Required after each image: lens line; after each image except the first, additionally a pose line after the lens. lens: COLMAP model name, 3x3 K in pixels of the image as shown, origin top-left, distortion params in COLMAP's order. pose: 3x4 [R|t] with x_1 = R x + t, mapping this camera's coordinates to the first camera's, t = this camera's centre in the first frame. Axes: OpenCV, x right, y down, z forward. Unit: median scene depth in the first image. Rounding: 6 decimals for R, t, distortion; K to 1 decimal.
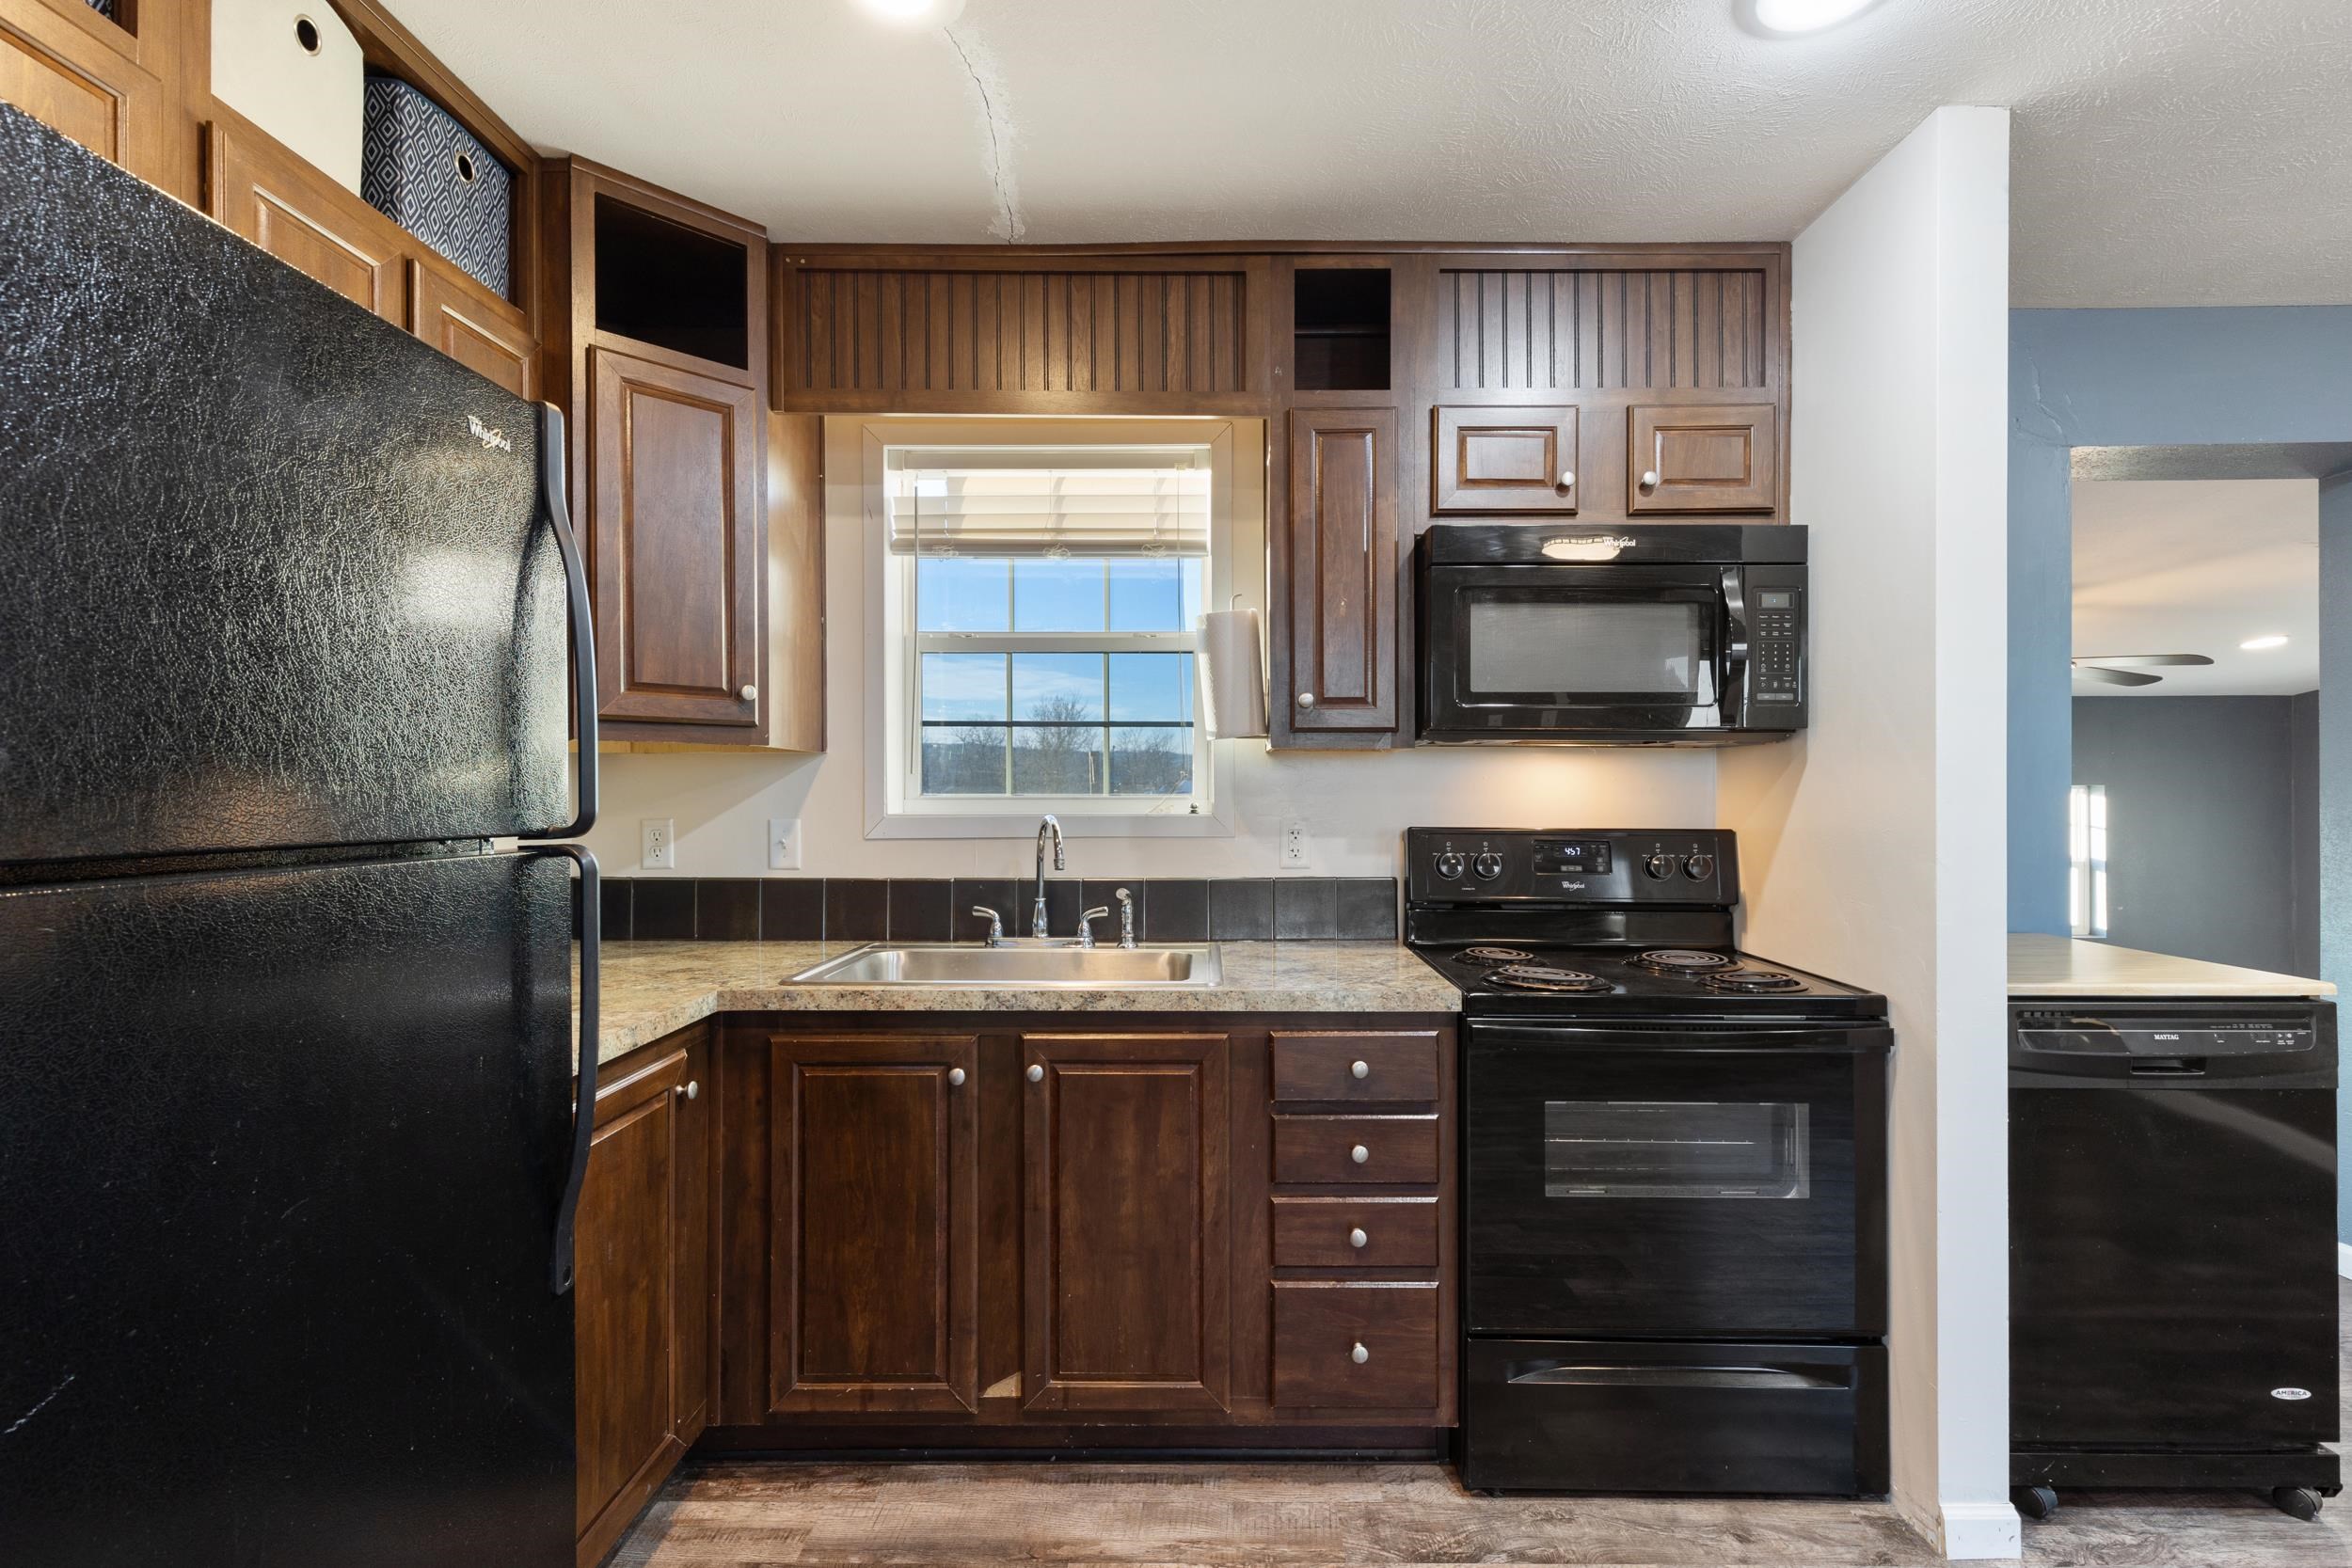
lens RADIAL K [[1041.8, 0, 1188.9], [0, 1041.8, 784.8], [0, 0, 1]] dist [0.001413, -0.000093]
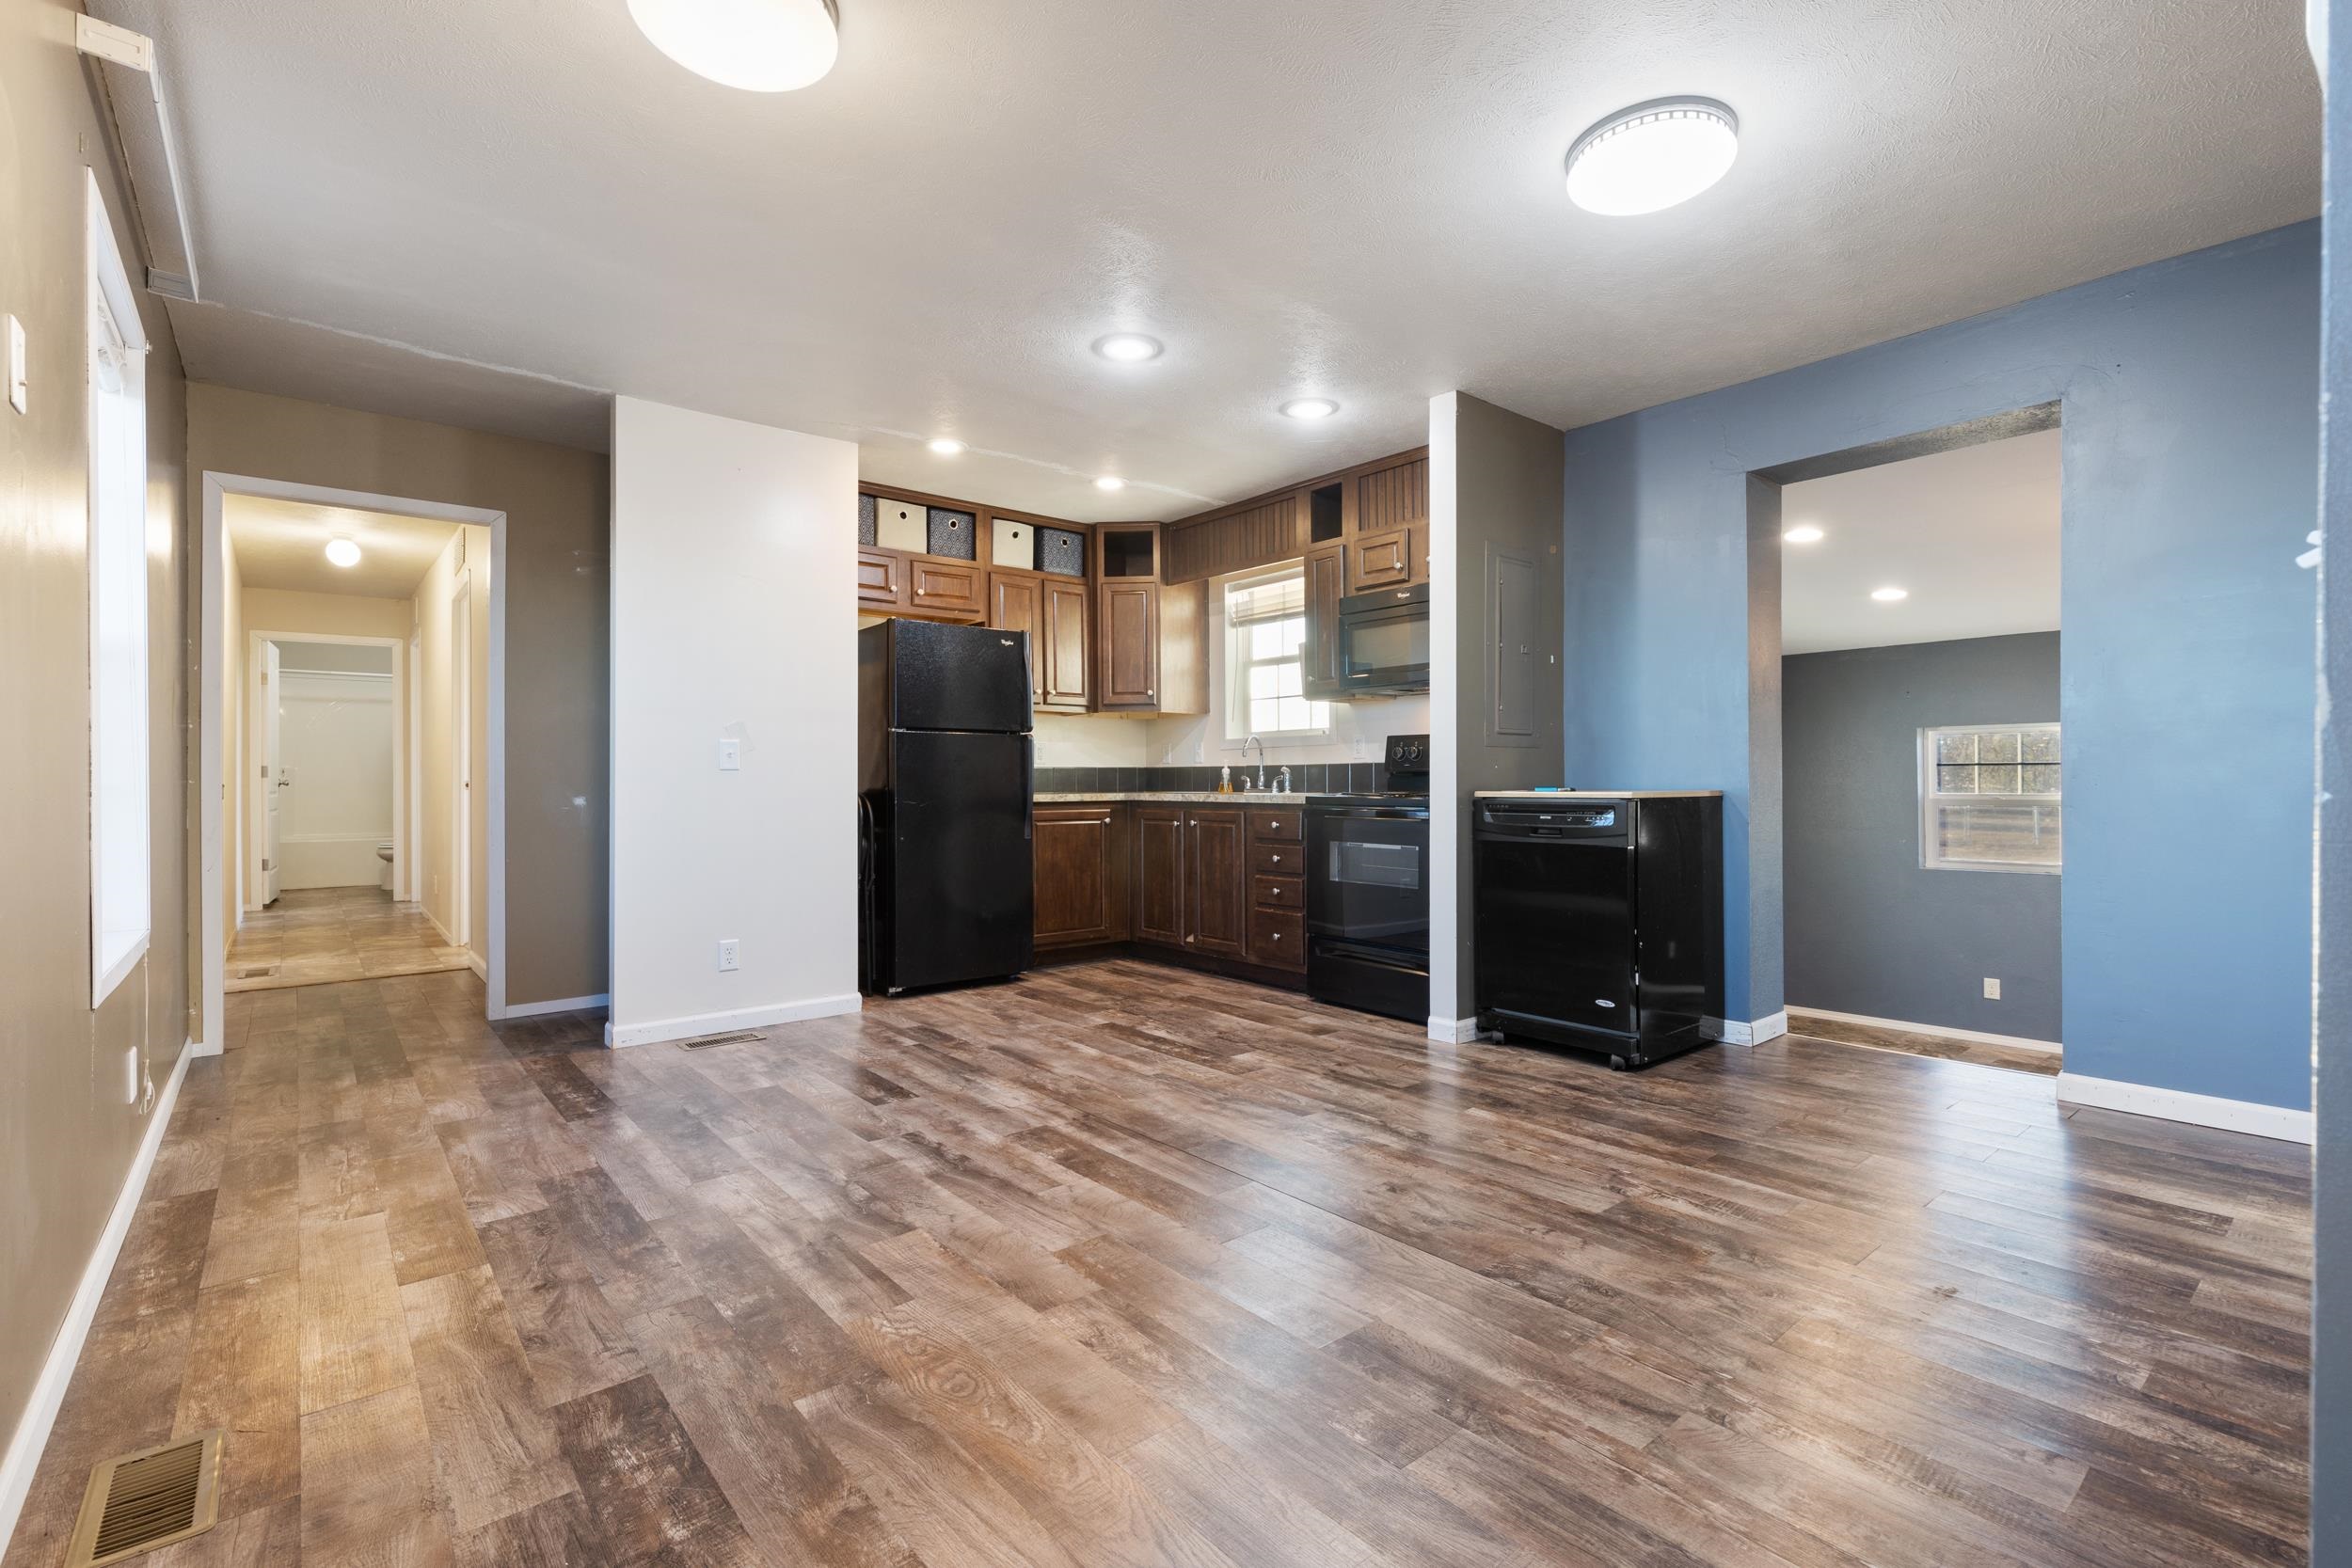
lens RADIAL K [[1041.8, 0, 1175.2], [0, 1041.8, 784.4], [0, 0, 1]] dist [0.001413, -0.000093]
pose [[0.637627, -0.001019, -0.770345, 1.855384], [0.008602, 0.999946, 0.005798, 0.145920], [0.770297, -0.010323, 0.637601, -0.763408]]
